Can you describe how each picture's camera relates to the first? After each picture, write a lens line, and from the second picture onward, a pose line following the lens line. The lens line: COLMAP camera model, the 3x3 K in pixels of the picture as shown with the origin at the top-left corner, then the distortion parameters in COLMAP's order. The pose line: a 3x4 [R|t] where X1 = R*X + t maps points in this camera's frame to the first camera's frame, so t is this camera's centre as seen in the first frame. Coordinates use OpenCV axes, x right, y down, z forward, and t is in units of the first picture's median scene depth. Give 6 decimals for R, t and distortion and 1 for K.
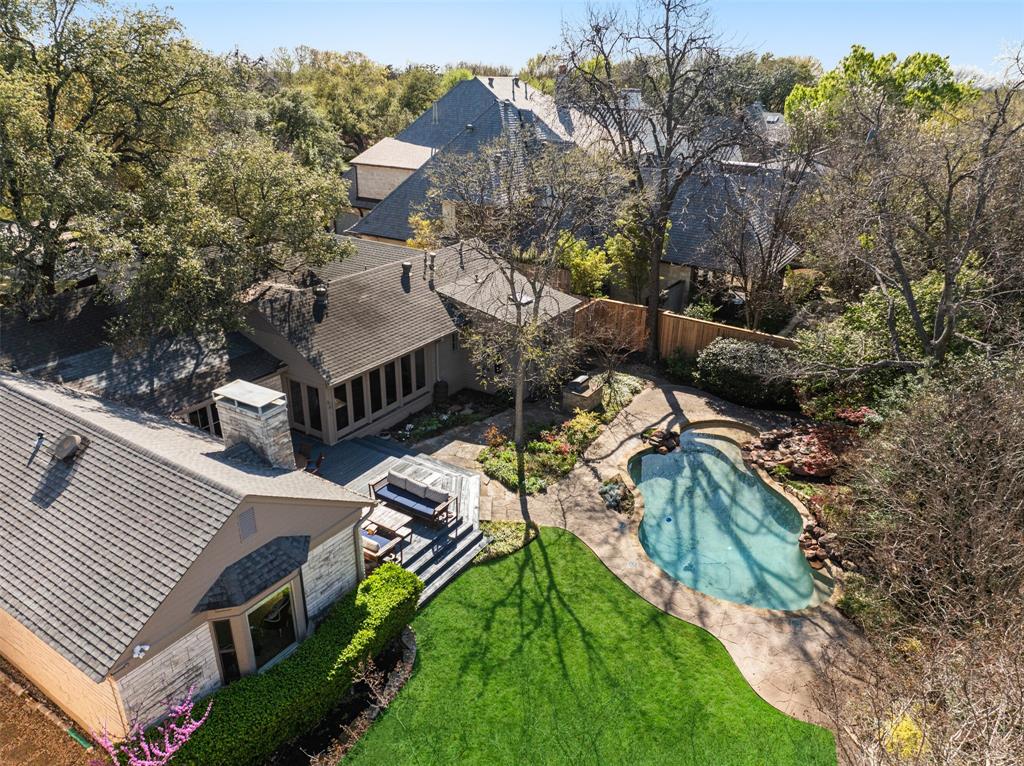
lens RADIAL K [[750.0, 0, 495.3], [0, 750.0, 382.3], [0, 0, 1]] dist [-0.062632, 0.043518]
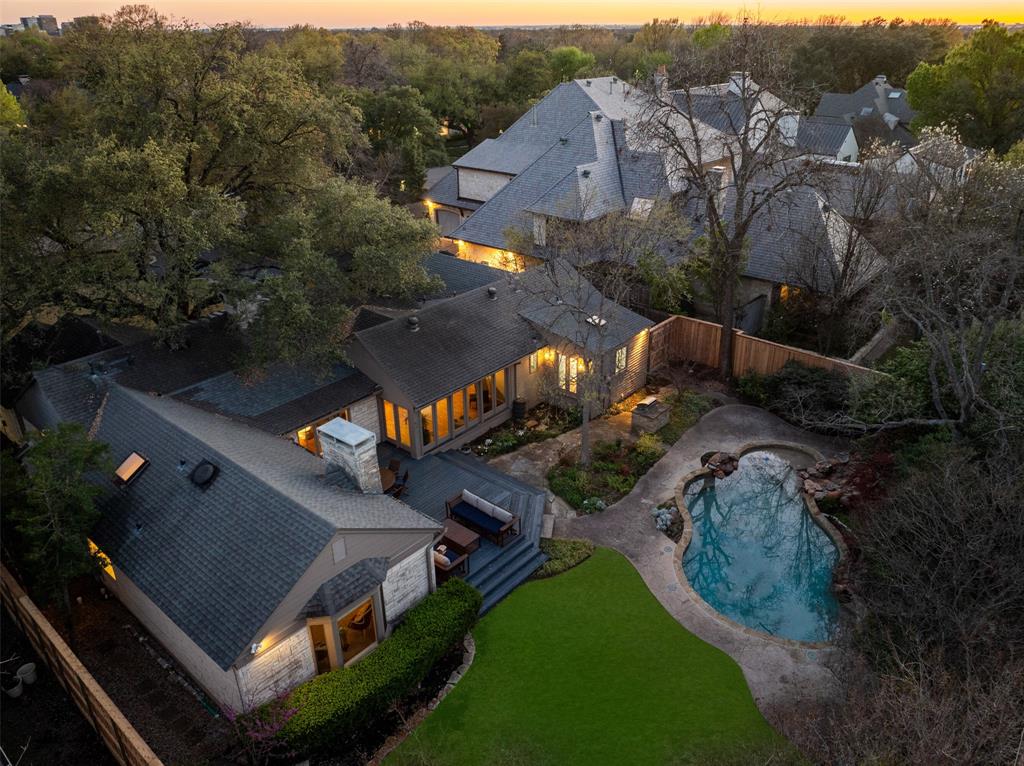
lens RADIAL K [[782.7, 0, 512.0], [0, 782.7, 346.8], [0, 0, 1]] dist [-0.034886, -0.002996]
pose [[0.991547, 0.030574, -0.126093, 0.093752], [-0.028801, 0.999459, 0.015865, -0.150989], [0.126510, -0.012100, 0.991892, -0.223659]]
